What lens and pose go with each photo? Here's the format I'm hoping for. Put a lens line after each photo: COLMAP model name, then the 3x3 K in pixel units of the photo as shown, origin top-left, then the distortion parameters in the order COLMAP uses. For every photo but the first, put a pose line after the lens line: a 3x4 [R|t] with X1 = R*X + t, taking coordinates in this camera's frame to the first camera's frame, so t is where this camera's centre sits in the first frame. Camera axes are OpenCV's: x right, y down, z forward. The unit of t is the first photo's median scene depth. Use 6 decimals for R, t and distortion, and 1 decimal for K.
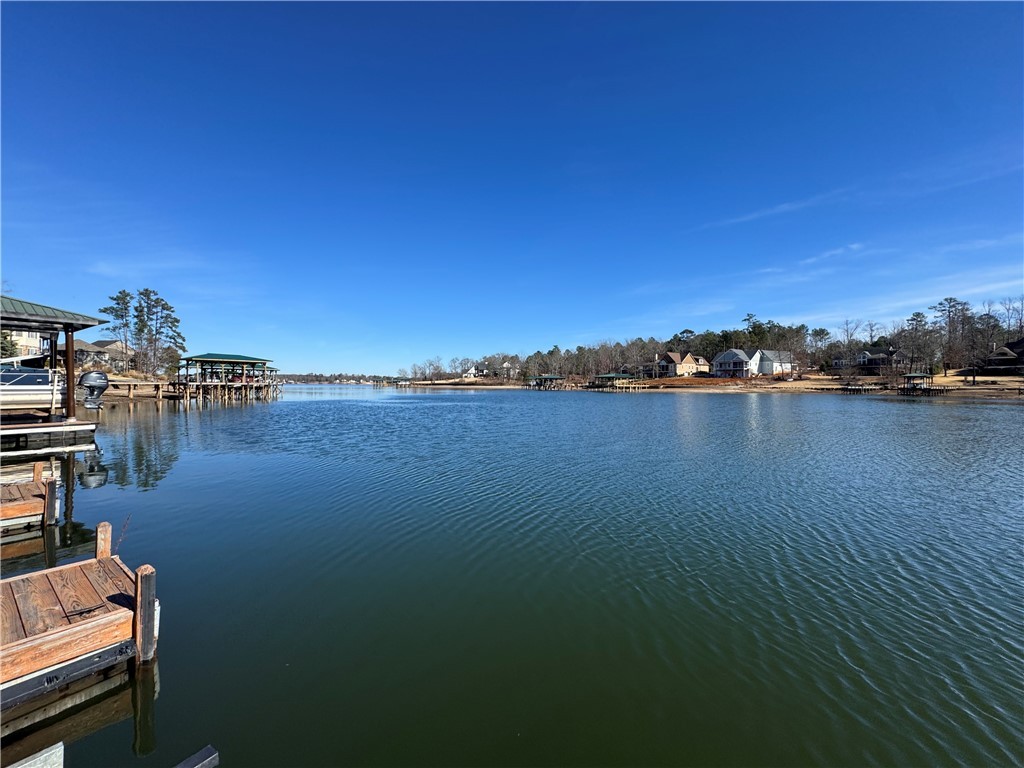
lens RADIAL K [[408.0, 0, 512.6], [0, 408.0, 383.7], [0, 0, 1]] dist [-0.004136, 0.000400]
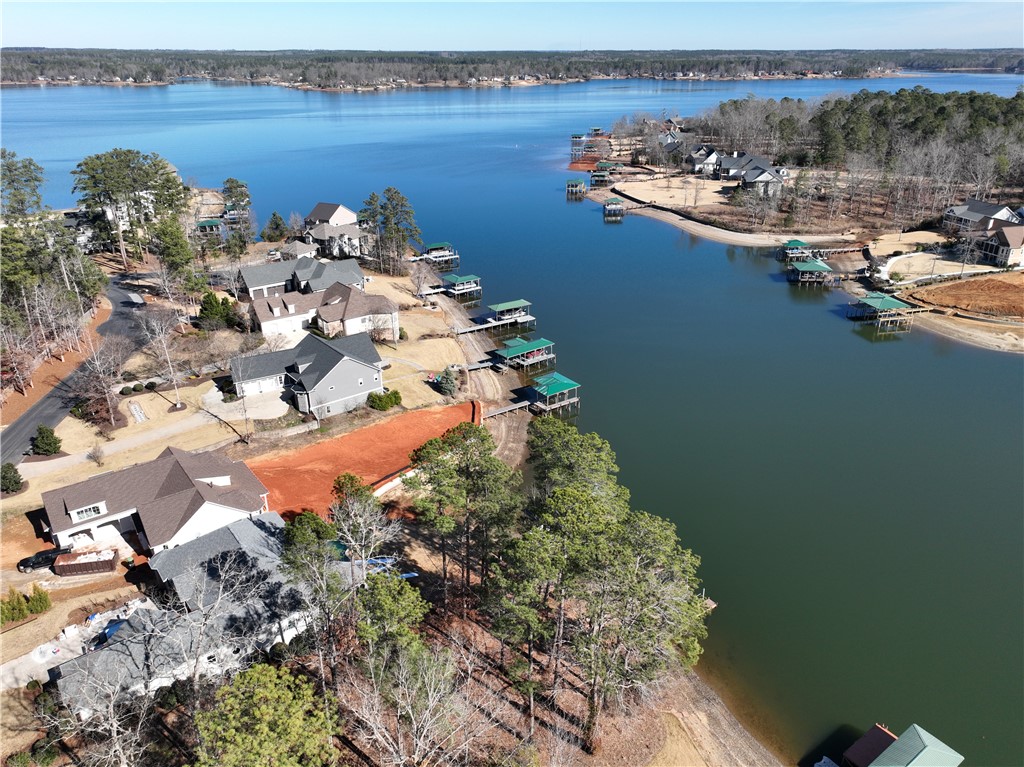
lens RADIAL K [[739.5, 0, 518.2], [0, 739.5, 383.1], [0, 0, 1]] dist [0.002203, 0.015905]
pose [[0.945564, 0.124728, -0.300585, 0.016830], [0.010025, 0.912036, 0.409987, -0.438330], [0.325281, -0.390683, 0.861138, -0.549965]]
